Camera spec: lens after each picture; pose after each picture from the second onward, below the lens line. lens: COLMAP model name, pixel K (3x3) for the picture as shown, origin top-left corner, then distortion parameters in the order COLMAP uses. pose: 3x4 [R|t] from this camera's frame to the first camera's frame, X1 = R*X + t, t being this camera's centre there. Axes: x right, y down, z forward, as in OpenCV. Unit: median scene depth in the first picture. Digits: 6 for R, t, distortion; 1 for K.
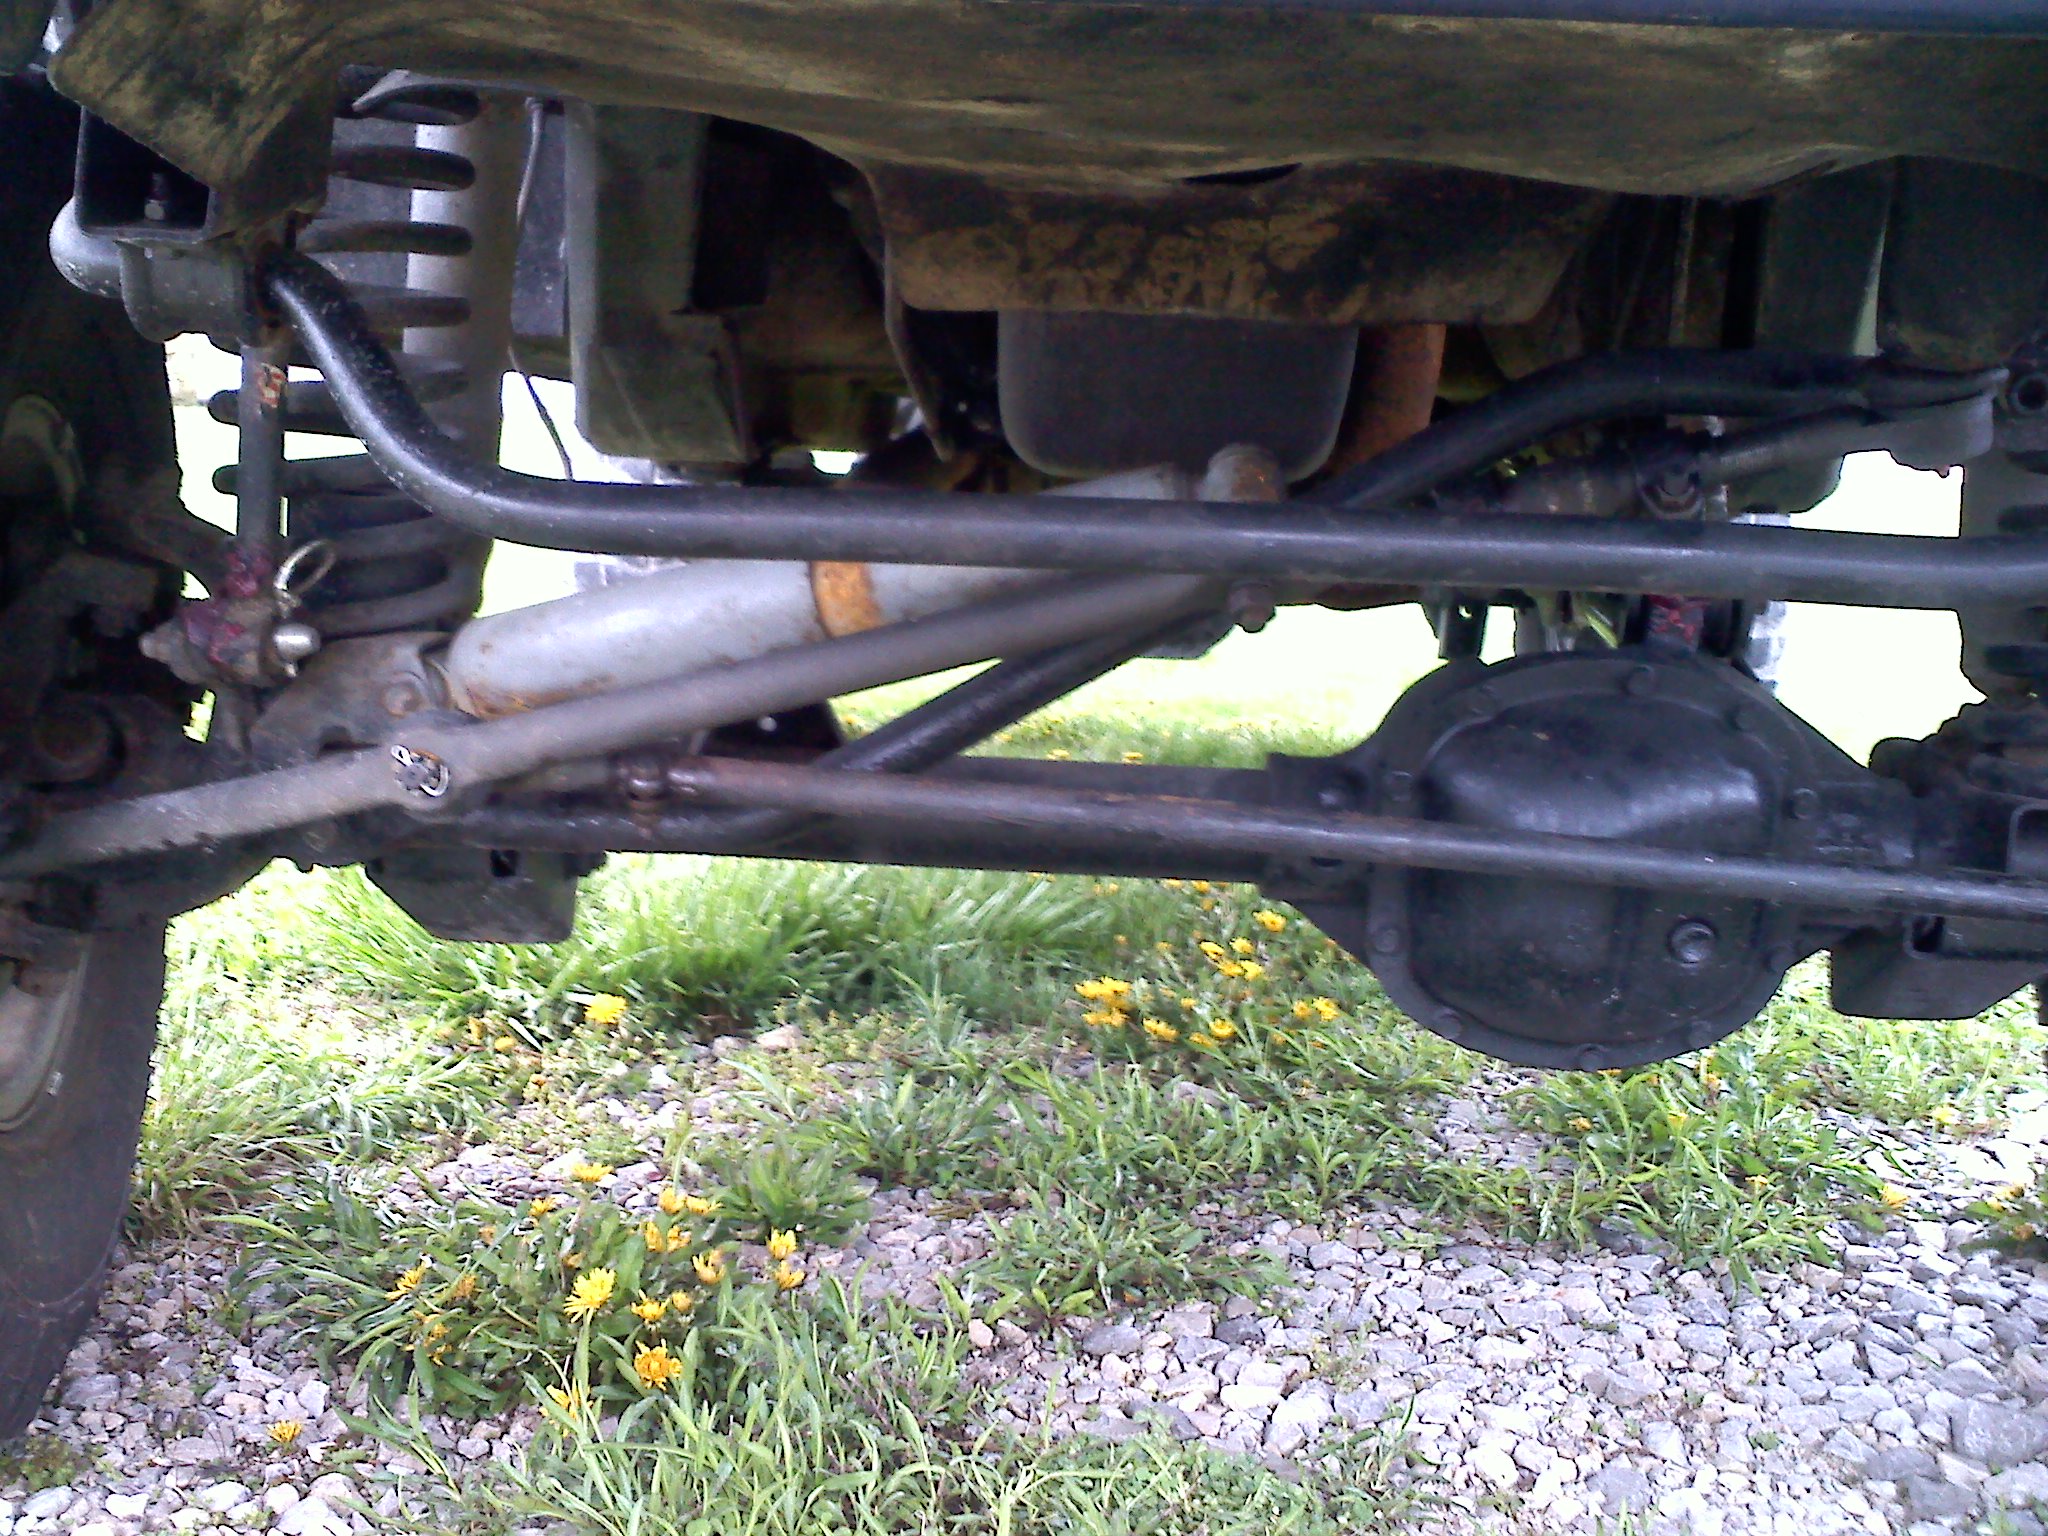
lens RADIAL K [[2356.6, 0, 982.6], [0, 2356.6, 722.7], [0, 0, 1]] dist [0.099991, -0.476946]
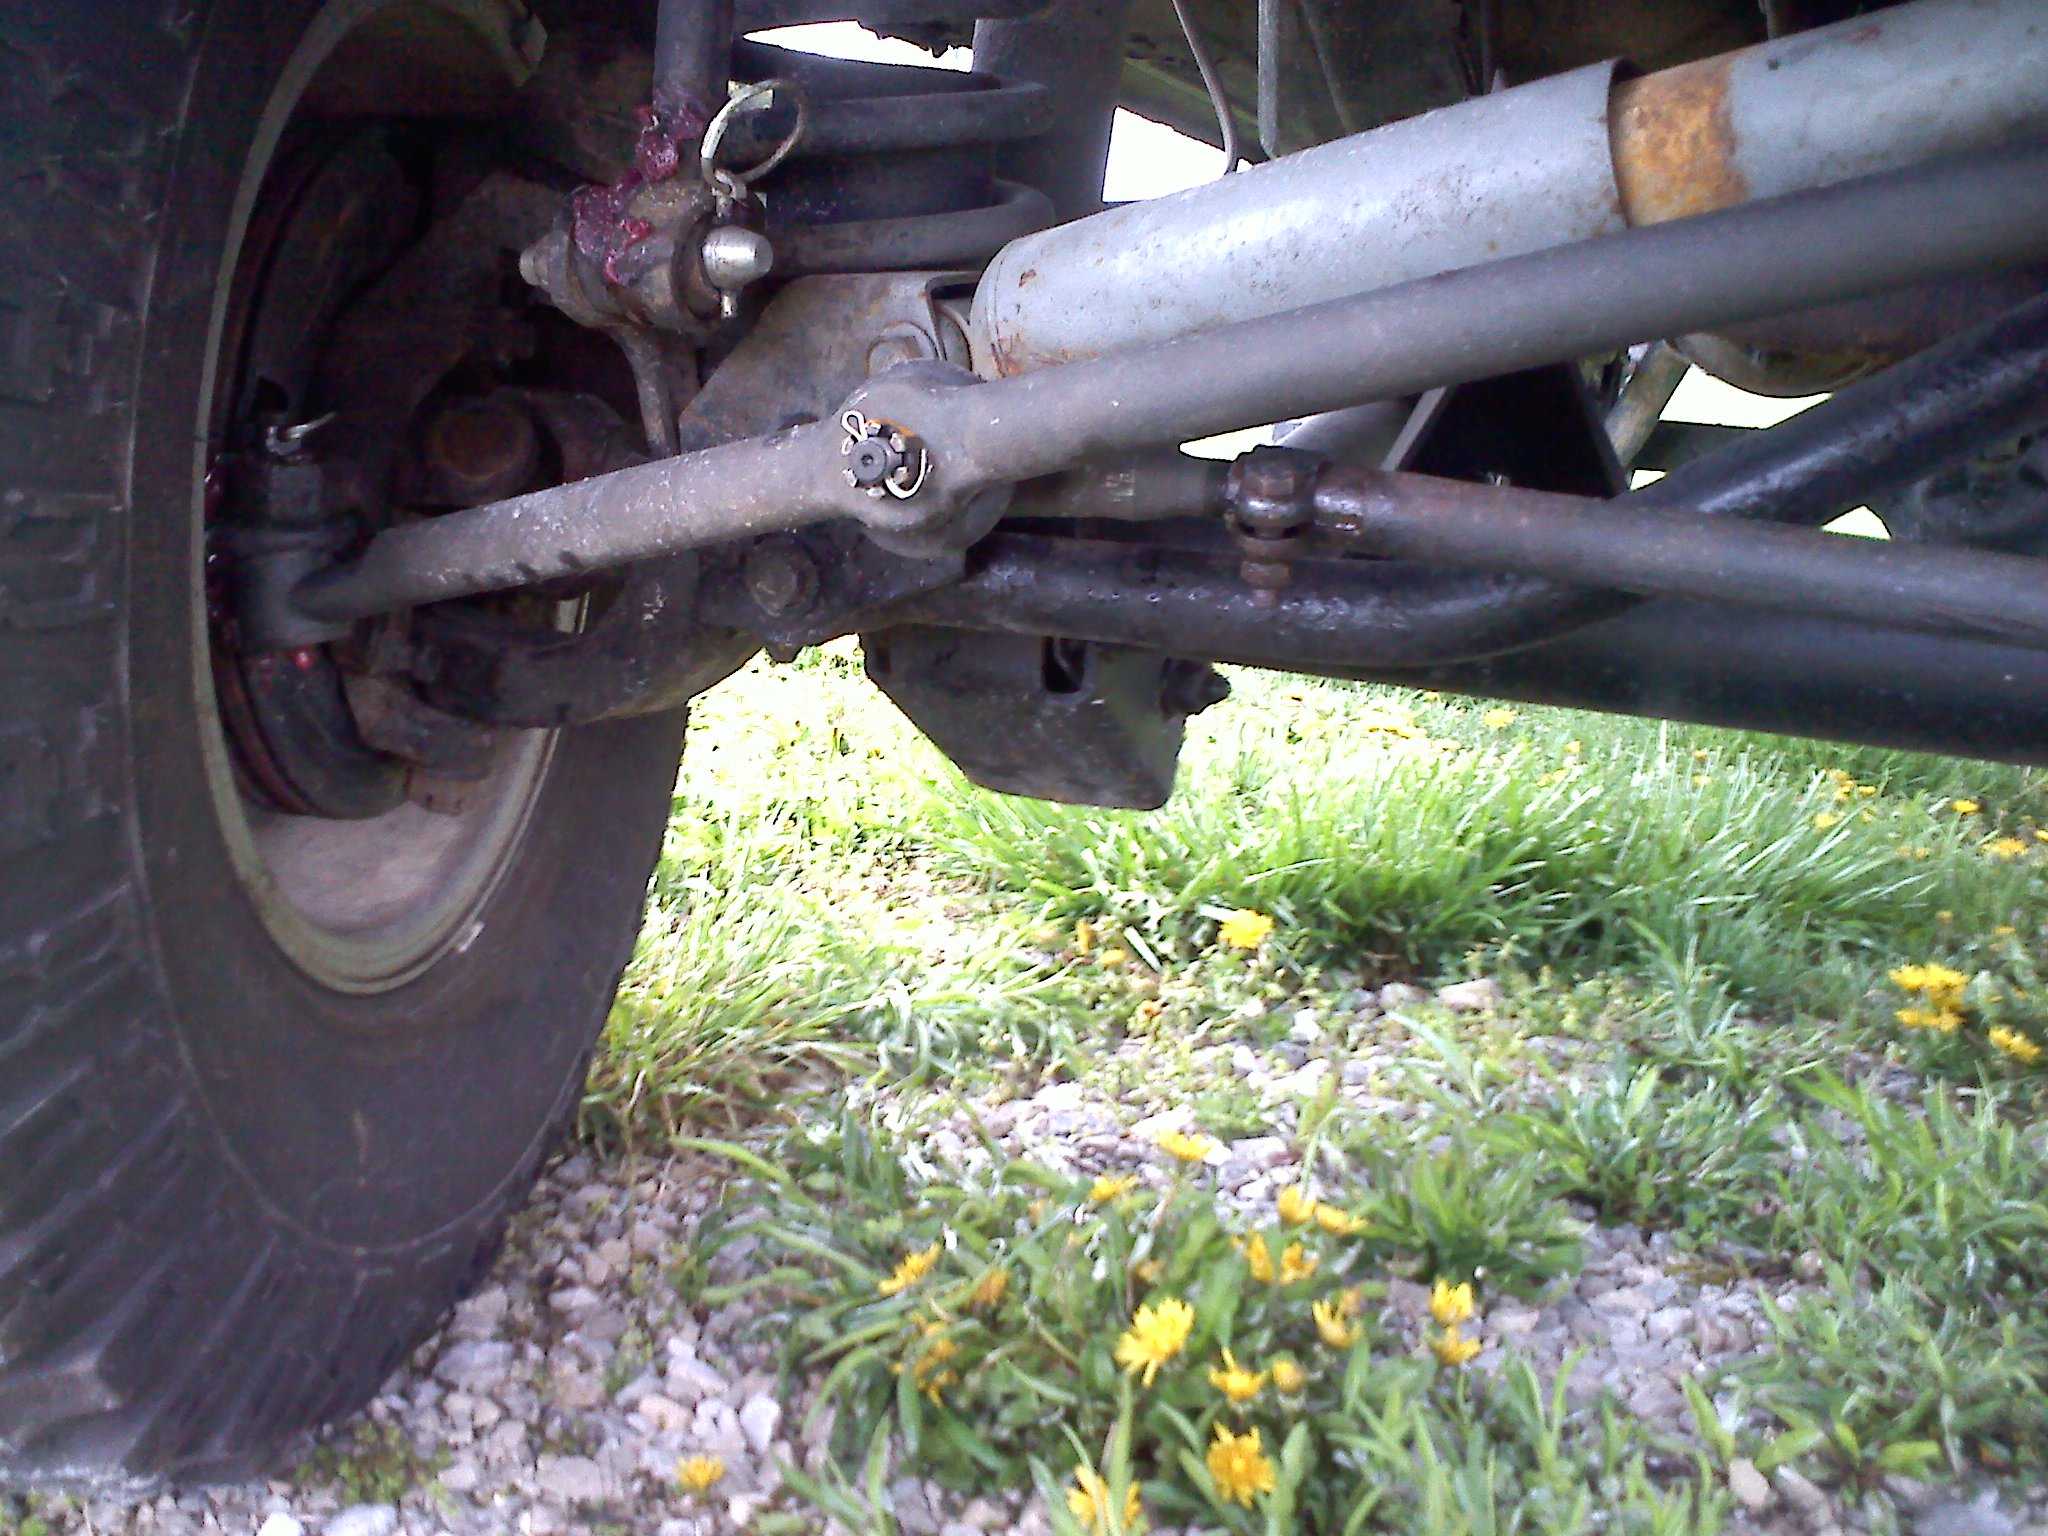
lens RADIAL K [[2356.6, 0, 982.6], [0, 2356.6, 722.7], [0, 0, 1]] dist [0.099991, -0.476946]
pose [[0.952751, 0.085247, -0.291545, -0.027192], [-0.078040, 0.996290, 0.036281, 0.040949], [0.293556, -0.011814, 0.955869, 0.298528]]
